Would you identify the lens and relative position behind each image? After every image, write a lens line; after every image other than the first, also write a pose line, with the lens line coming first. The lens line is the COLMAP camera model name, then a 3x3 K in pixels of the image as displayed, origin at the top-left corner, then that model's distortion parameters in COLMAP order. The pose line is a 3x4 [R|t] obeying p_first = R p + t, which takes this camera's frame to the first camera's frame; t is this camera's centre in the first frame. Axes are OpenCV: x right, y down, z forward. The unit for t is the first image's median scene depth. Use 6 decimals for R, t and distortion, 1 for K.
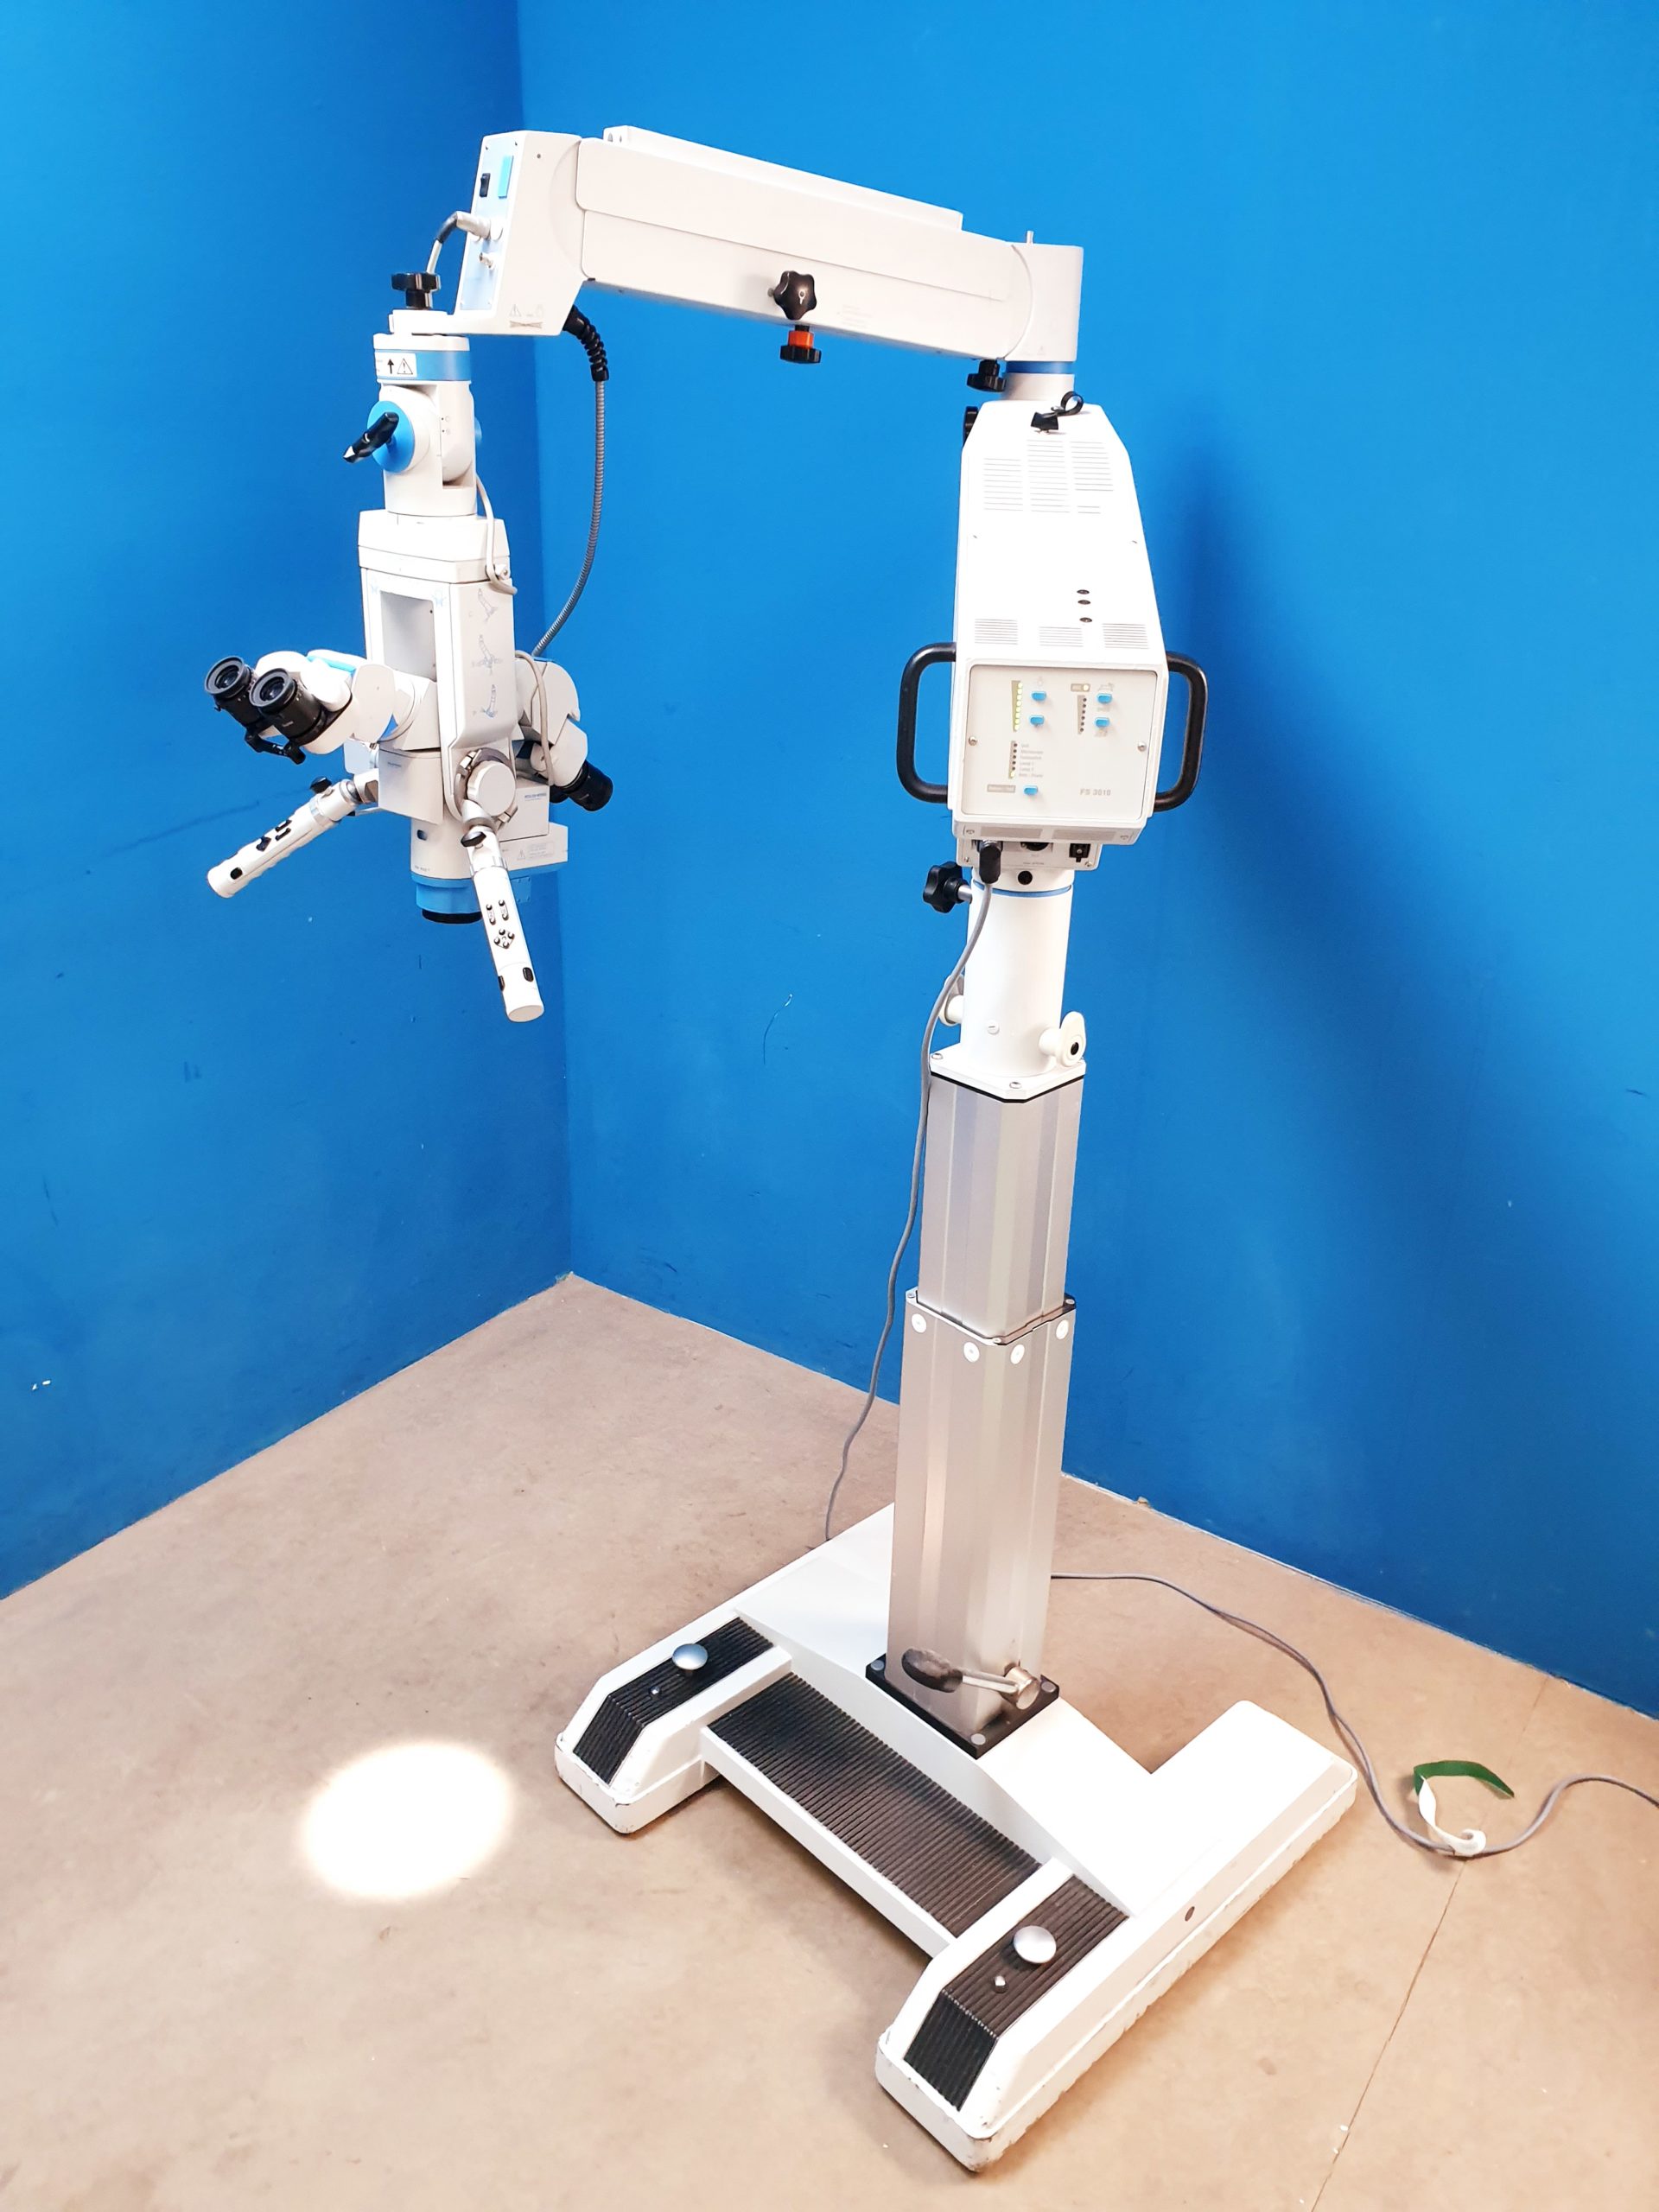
lens RADIAL K [[1691.8, 0, 803.3], [0, 1691.8, 1114.5], [0, 0, 1]] dist [0.083650, 0.001723]
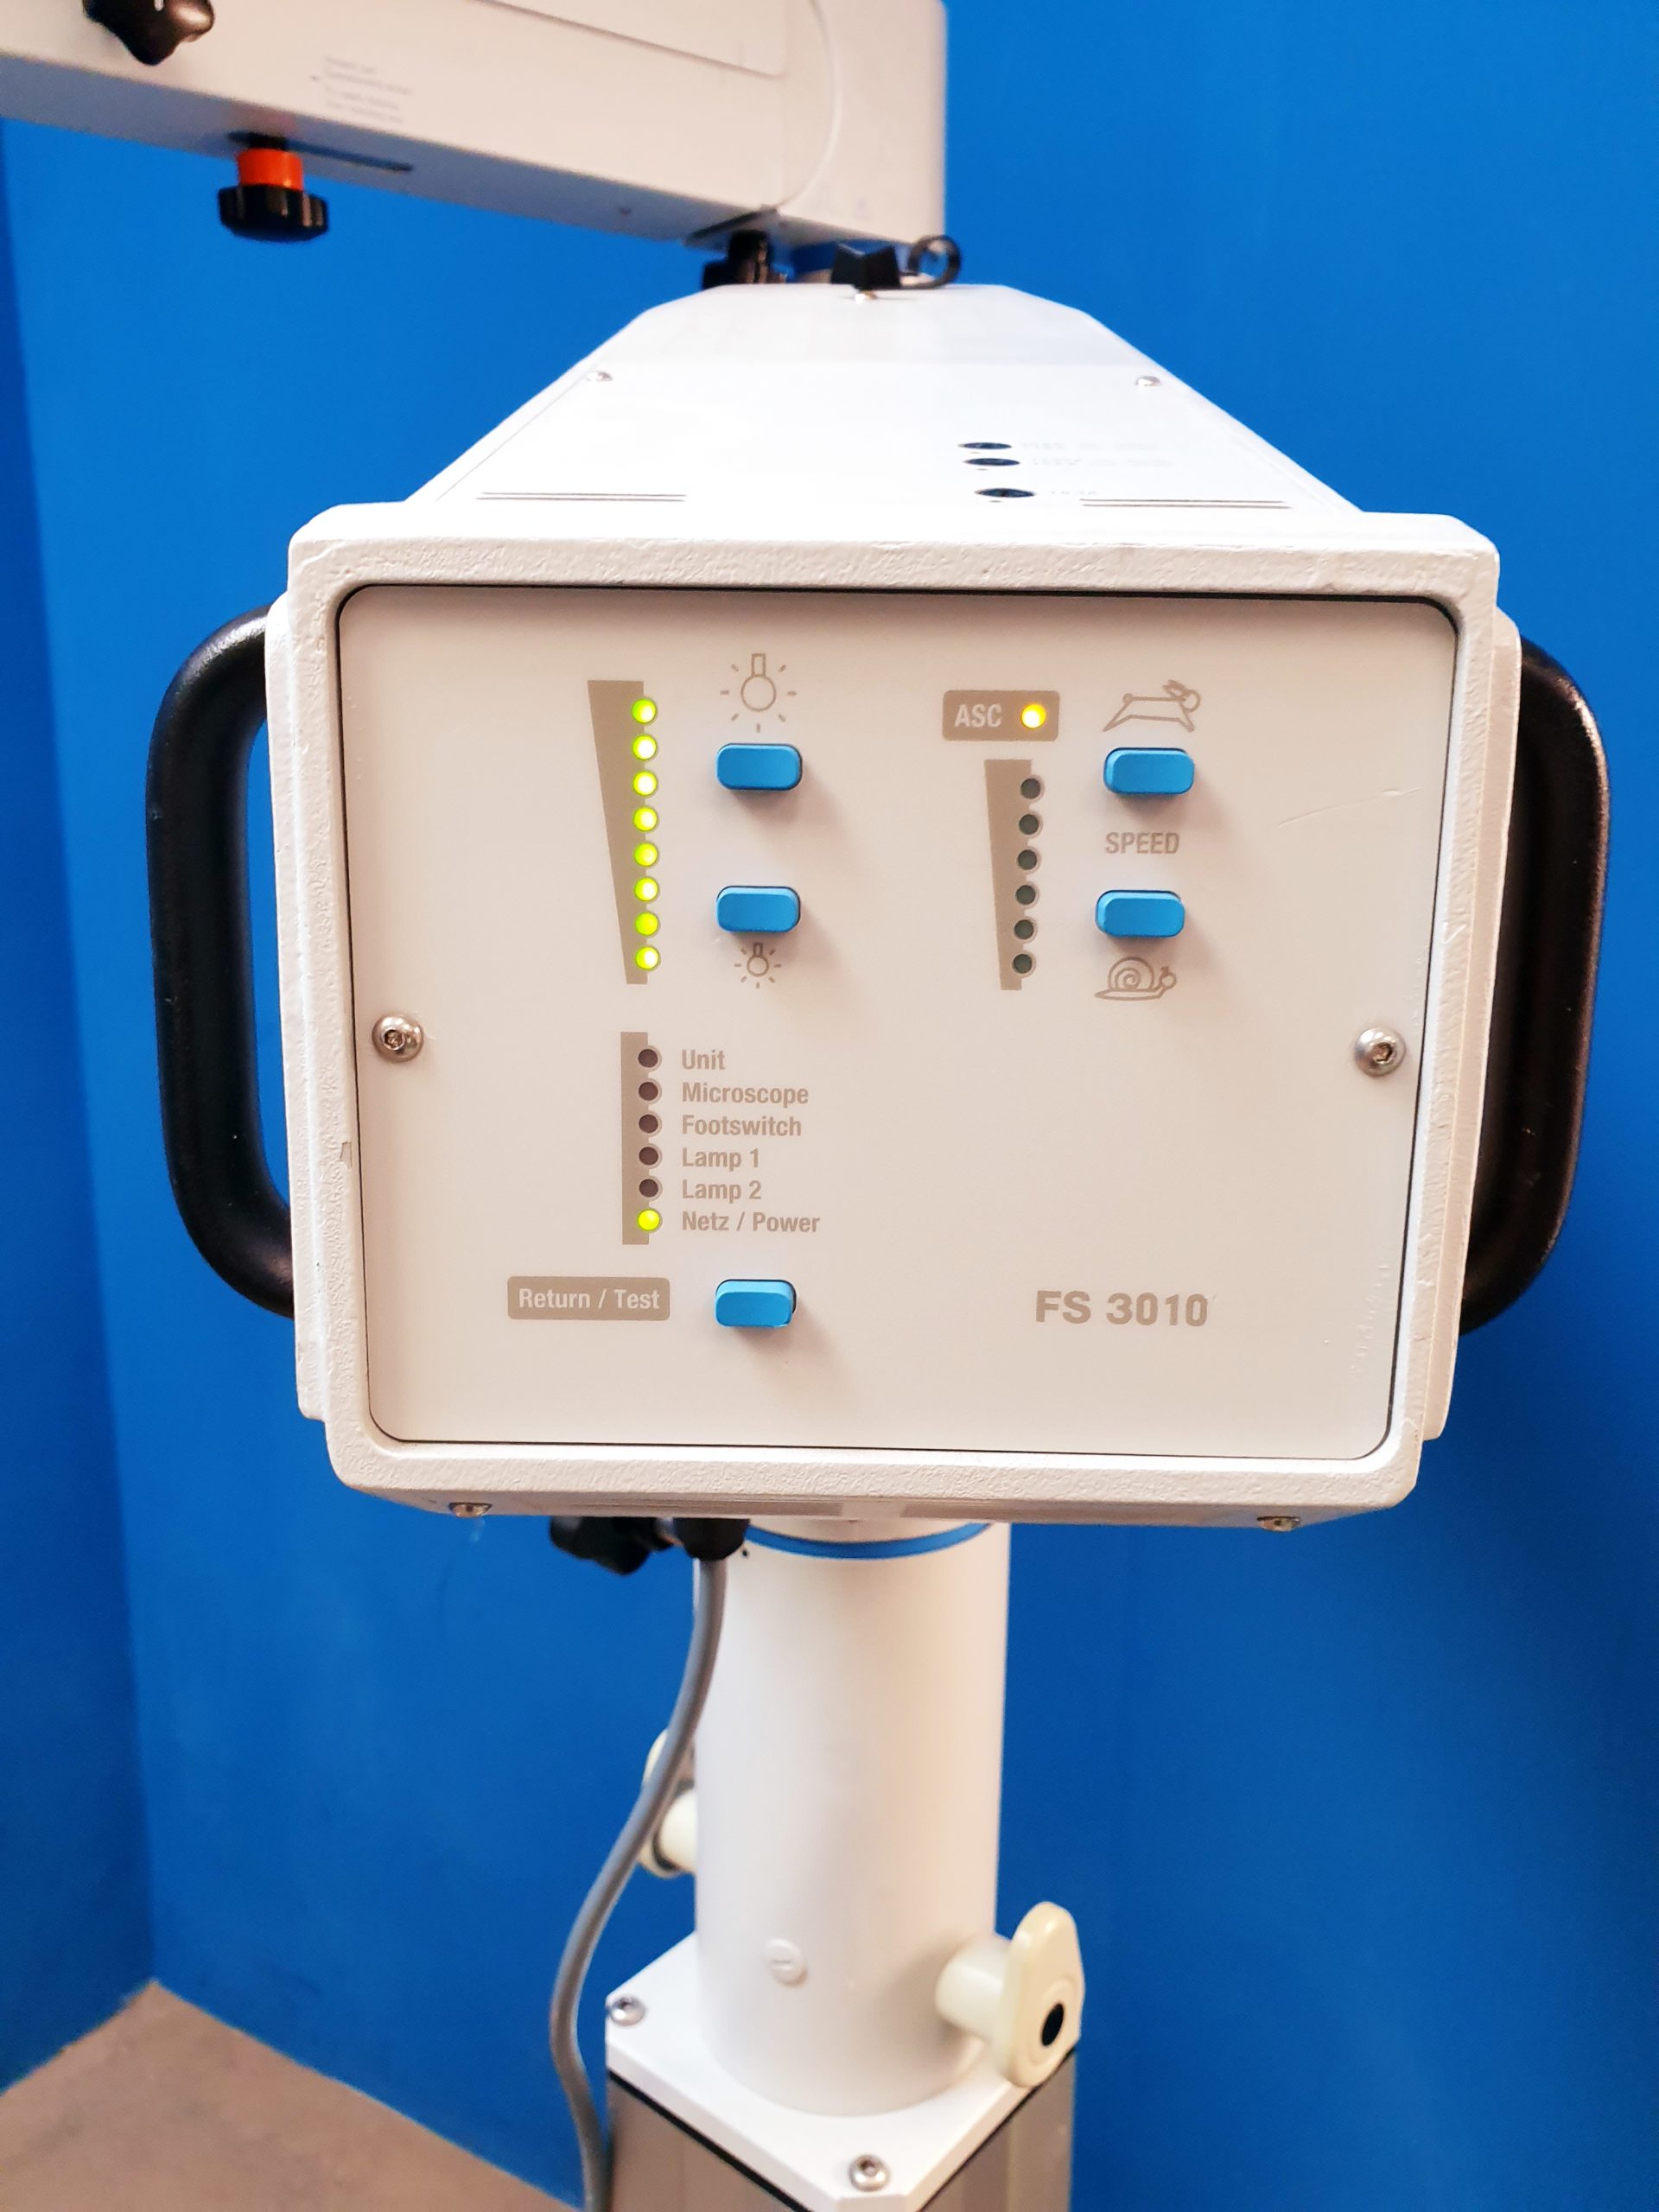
lens RADIAL K [[1678.3, 0, 829.5], [0, 1678.3, 1106.0], [0, 0, 1]] dist [0.073715, -0.006756]
pose [[0.997923, -0.027330, 0.058328, 0.107097], [0.037211, 0.983740, -0.175703, -0.146268], [-0.052578, 0.177508, 0.982714, 0.669661]]
